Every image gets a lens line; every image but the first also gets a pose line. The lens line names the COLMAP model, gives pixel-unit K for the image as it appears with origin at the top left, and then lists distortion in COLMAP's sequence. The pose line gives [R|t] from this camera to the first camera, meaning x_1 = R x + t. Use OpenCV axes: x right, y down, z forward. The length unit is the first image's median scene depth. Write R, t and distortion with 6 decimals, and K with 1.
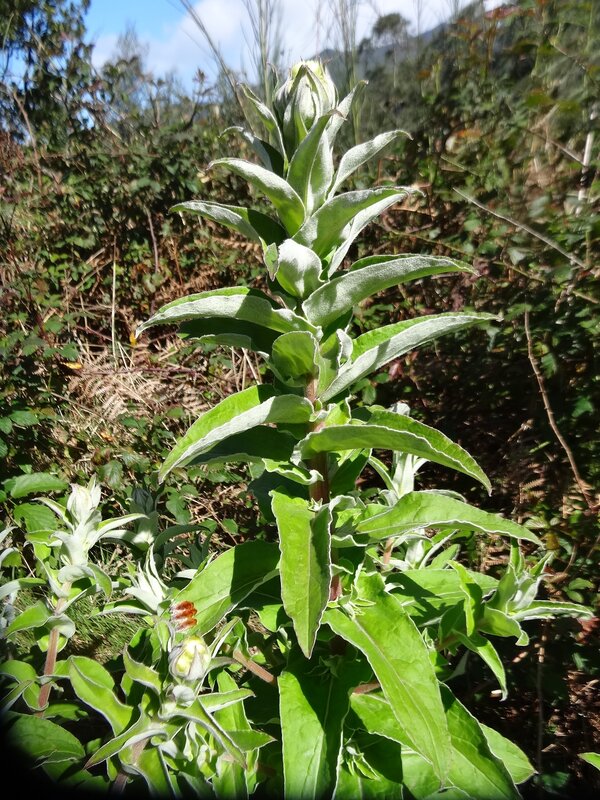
lens RADIAL K [[603.8, 0, 300.0], [0, 603.8, 400.0], [0, 0, 1]] dist [-0.008014, -0.001495]
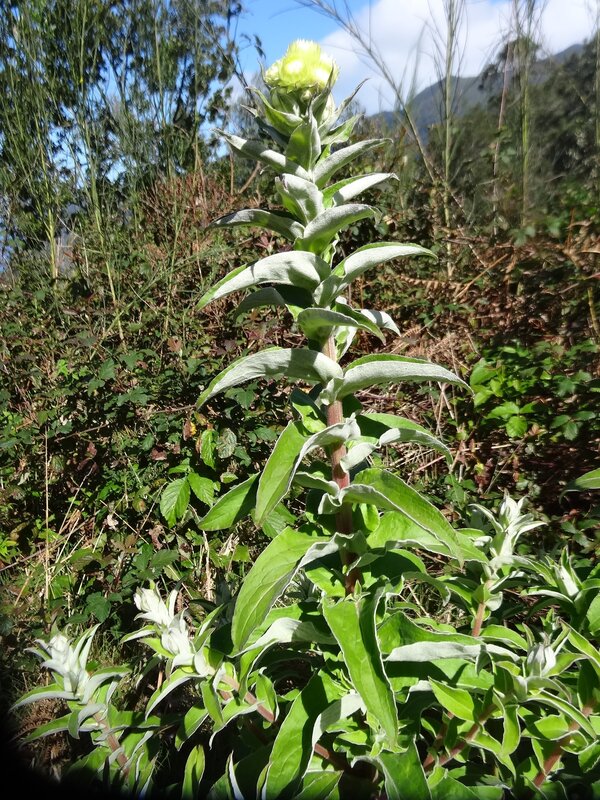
lens RADIAL K [[603.8, 0, 300.0], [0, 603.8, 400.0], [0, 0, 1]] dist [-0.008014, -0.001495]
pose [[0.983646, 0.051587, -0.172568, -0.606354], [-0.058255, 0.997729, -0.033799, -0.002978], [0.170433, 0.043299, 0.984418, -0.425745]]
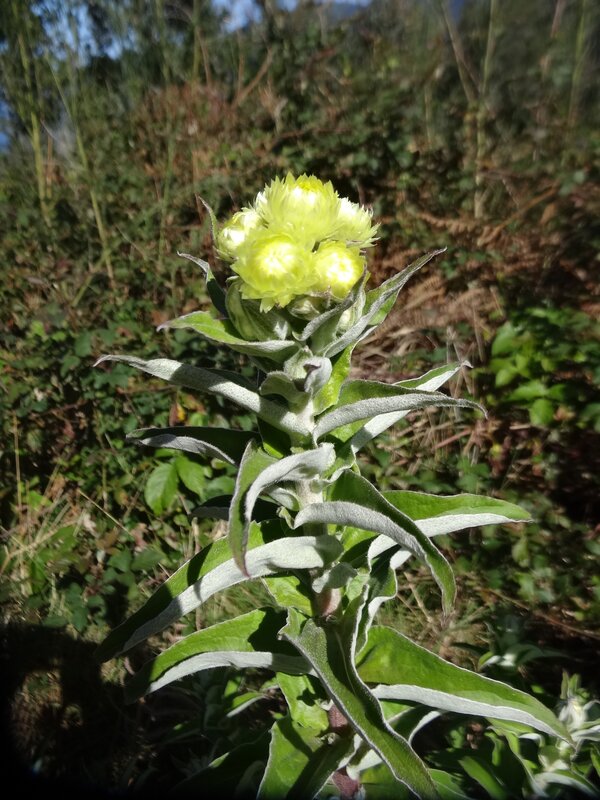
lens RADIAL K [[599.4, 0, 298.4], [0, 599.4, 399.5], [0, 0, 1]] dist [-0.000922, 0.000471]
pose [[0.978432, 0.116728, -0.170428, -0.695681], [-0.094915, 0.986831, 0.130977, -0.445966], [0.183472, -0.111976, 0.976627, 0.003146]]
